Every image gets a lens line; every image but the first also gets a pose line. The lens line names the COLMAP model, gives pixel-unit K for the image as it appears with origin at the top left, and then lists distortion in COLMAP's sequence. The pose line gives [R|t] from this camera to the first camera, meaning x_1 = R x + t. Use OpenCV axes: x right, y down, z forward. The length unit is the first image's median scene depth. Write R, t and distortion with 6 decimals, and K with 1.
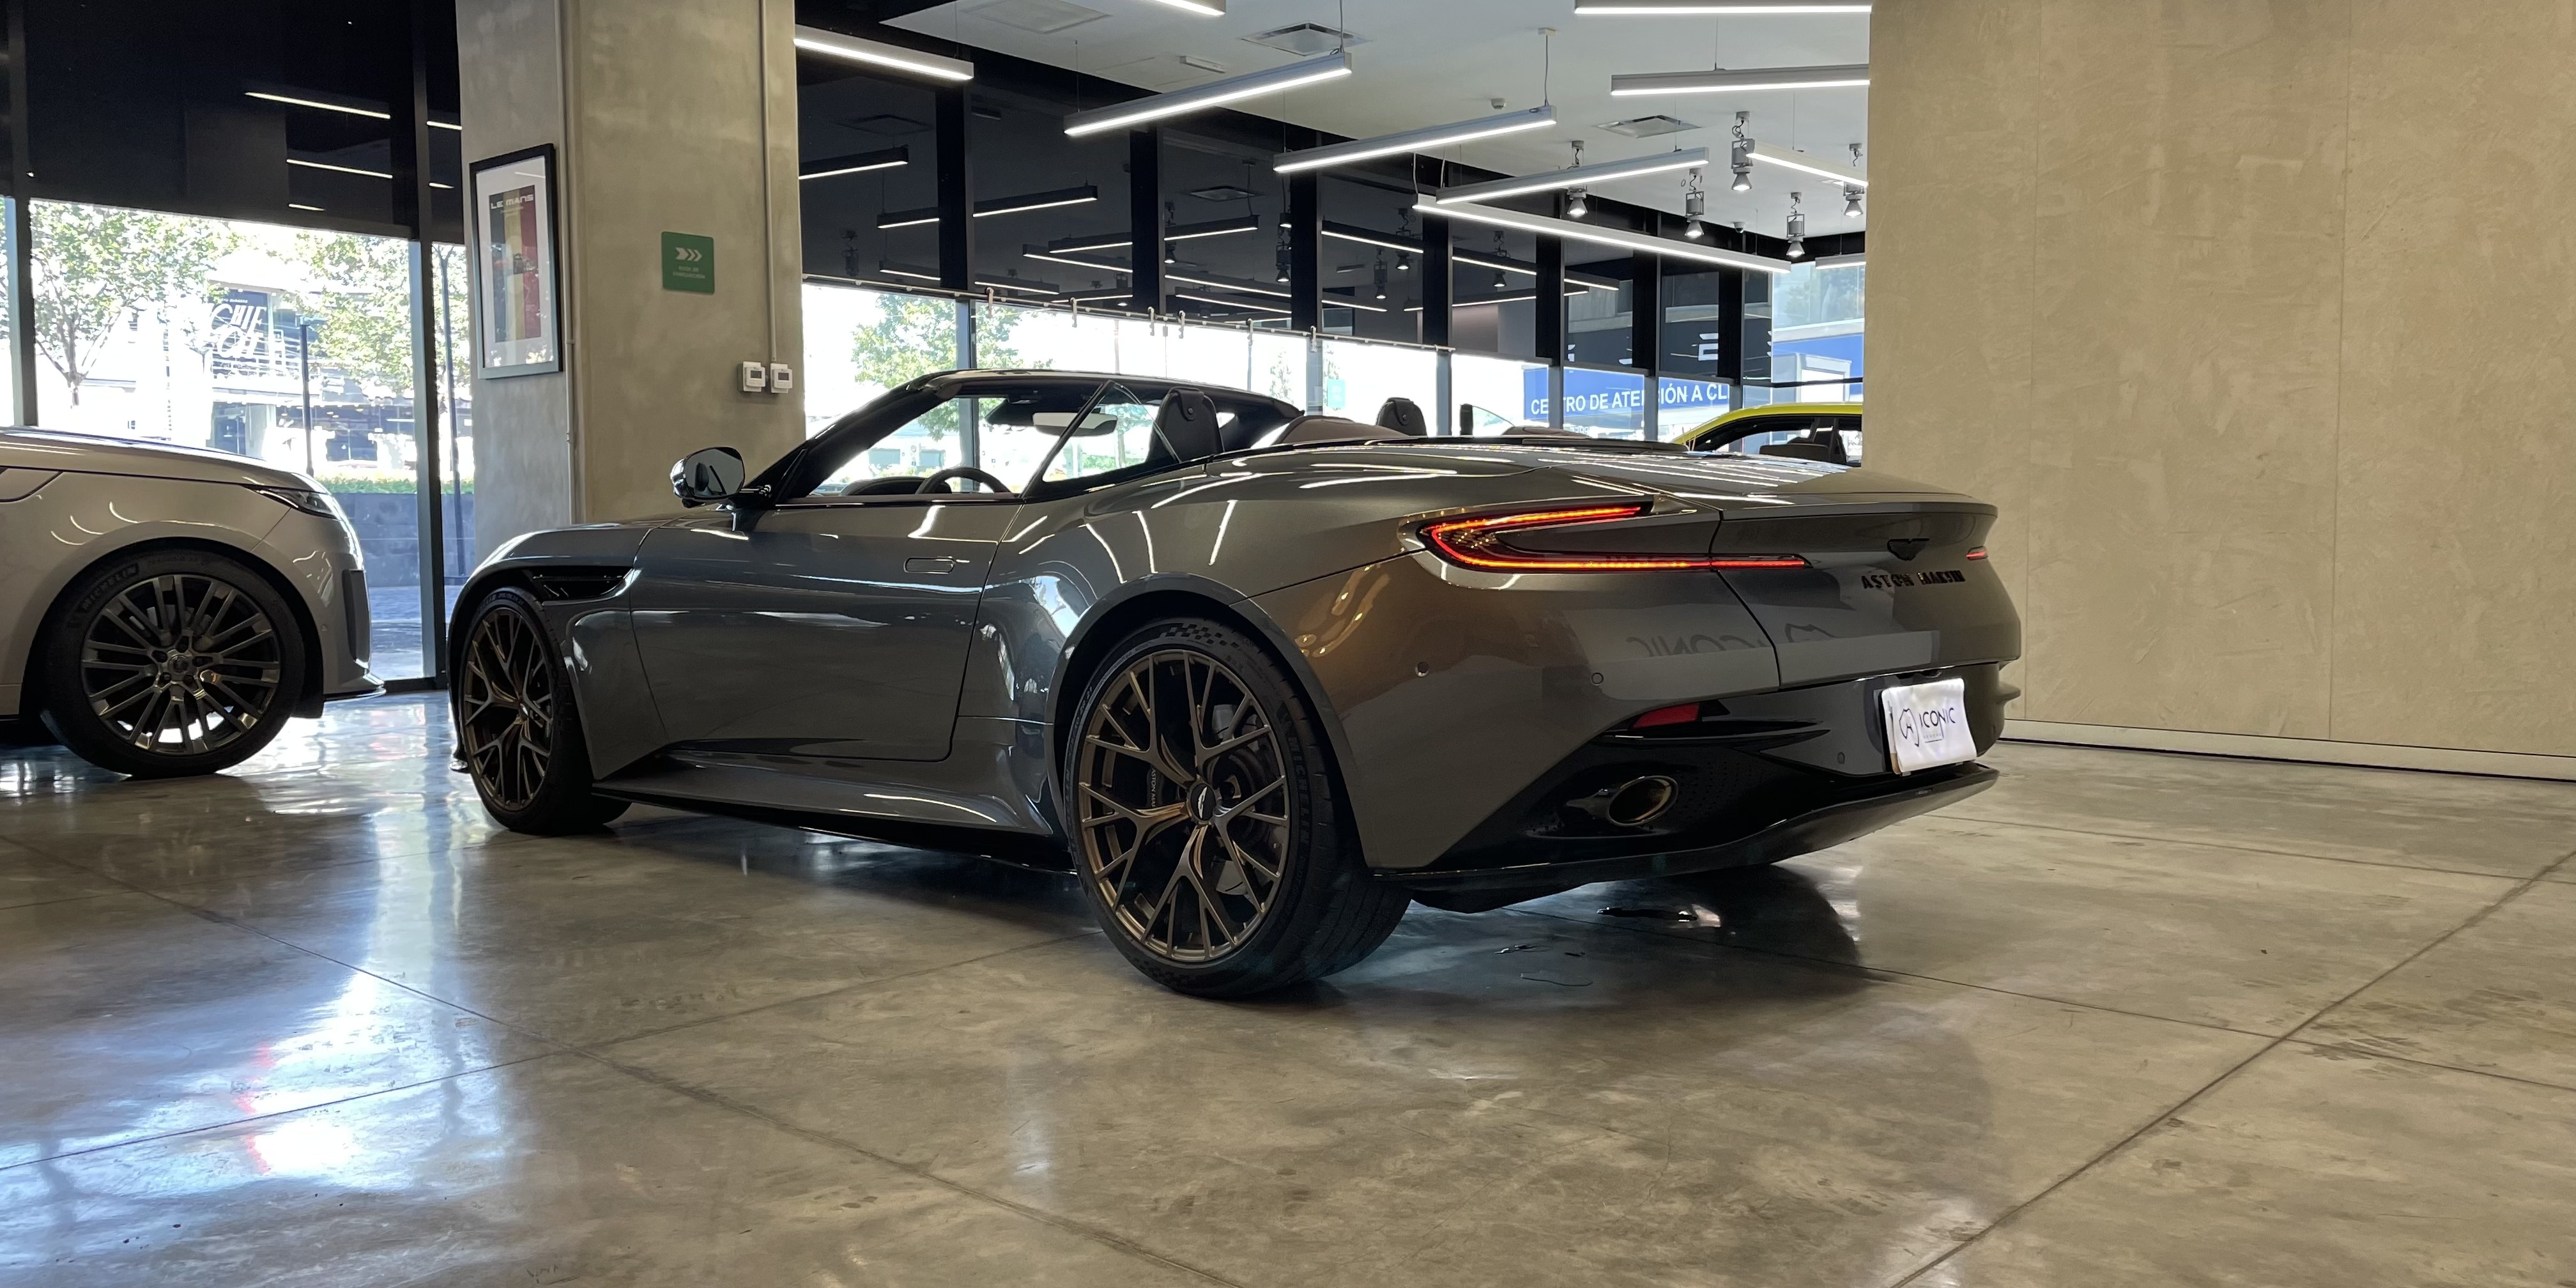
lens RADIAL K [[1970.4, 0, 1290.8], [0, 1970.4, 643.8], [0, 0, 1]] dist [0.045503, -0.034428]
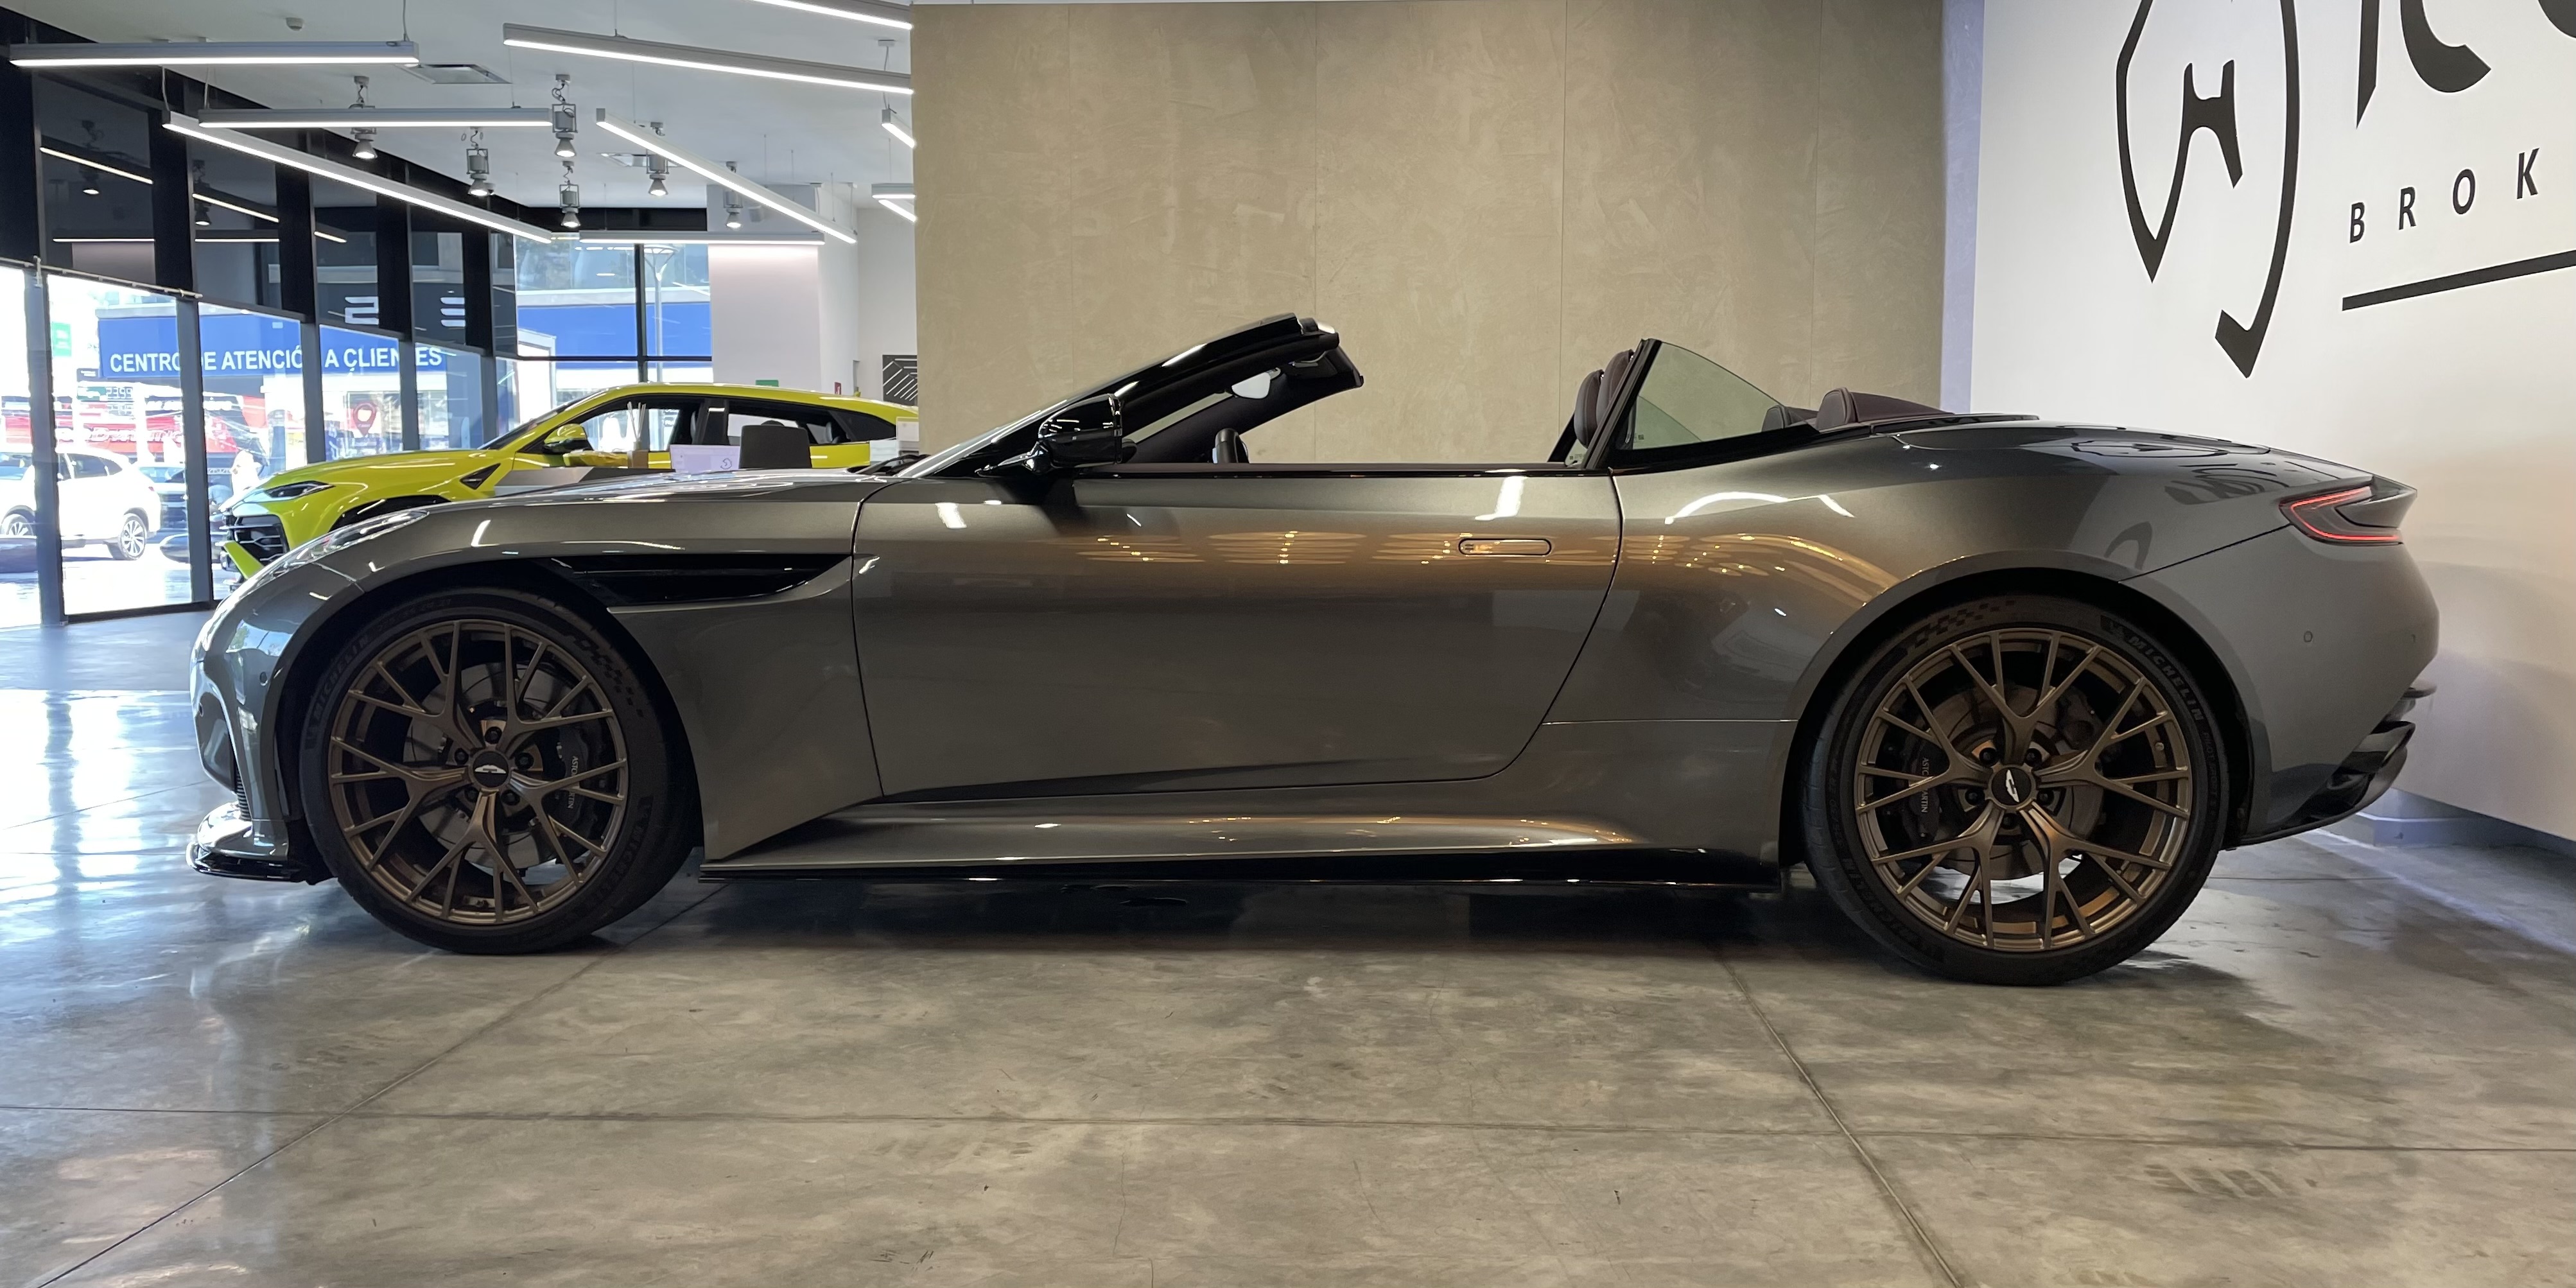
lens RADIAL K [[1970.4, 0, 1333.5], [0, 1970.4, 666.8], [0, 0, 1]] dist [0.045503, -0.034428]
pose [[0.759538, -0.047756, 0.648708, -0.287729], [0.033996, 0.998853, 0.033728, -0.000239], [-0.649574, -0.003565, 0.760290, 0.039550]]
